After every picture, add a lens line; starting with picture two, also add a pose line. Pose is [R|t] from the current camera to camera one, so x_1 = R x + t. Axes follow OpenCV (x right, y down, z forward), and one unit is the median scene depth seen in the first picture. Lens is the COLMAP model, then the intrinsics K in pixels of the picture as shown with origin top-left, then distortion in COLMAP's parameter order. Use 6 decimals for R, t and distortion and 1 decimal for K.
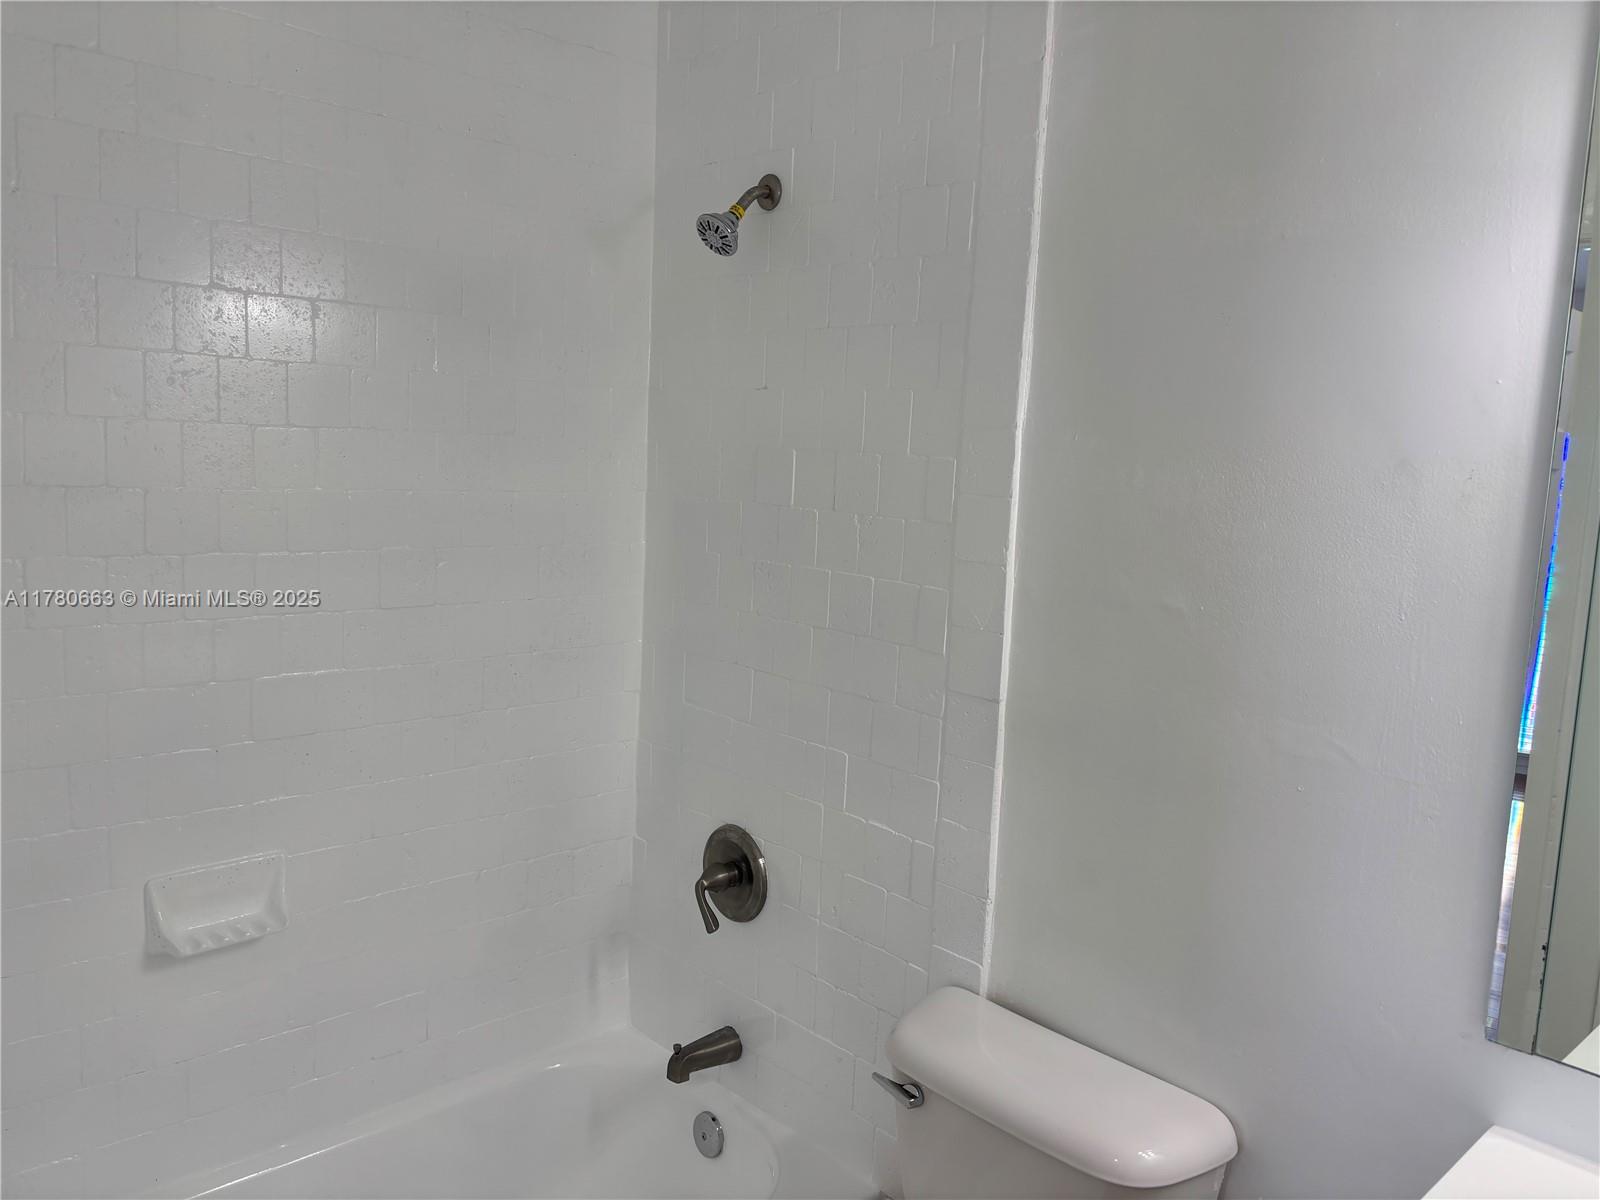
lens RADIAL K [[1215.4, 0, 817.3], [0, 1215.4, 597.9], [0, 0, 1]] dist [0.037065, -0.049981]
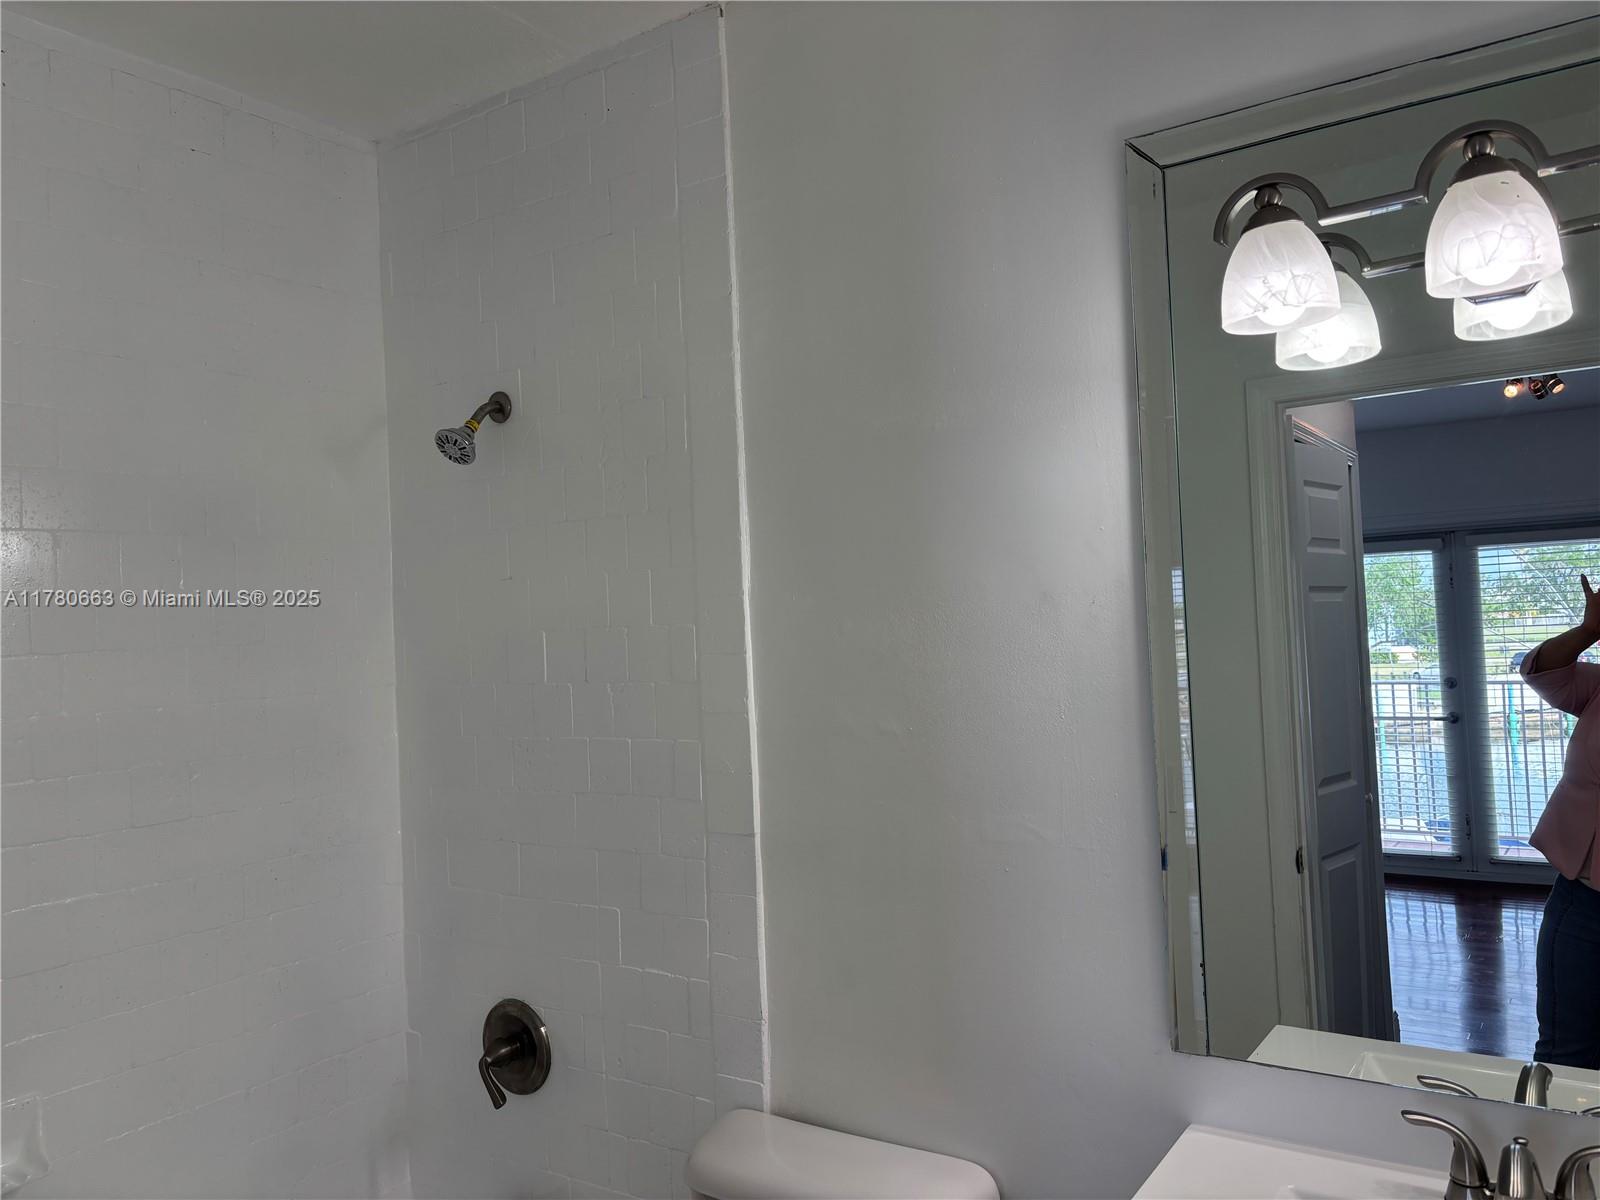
lens RADIAL K [[1215.4, 0, 805.0], [0, 1215.4, 598.9], [0, 0, 1]] dist [0.037065, -0.049981]
pose [[0.972500, -0.083871, 0.217276, -0.025696], [0.114574, 0.984499, -0.132794, 0.020944], [-0.202770, 0.154037, 0.967035, -0.112002]]
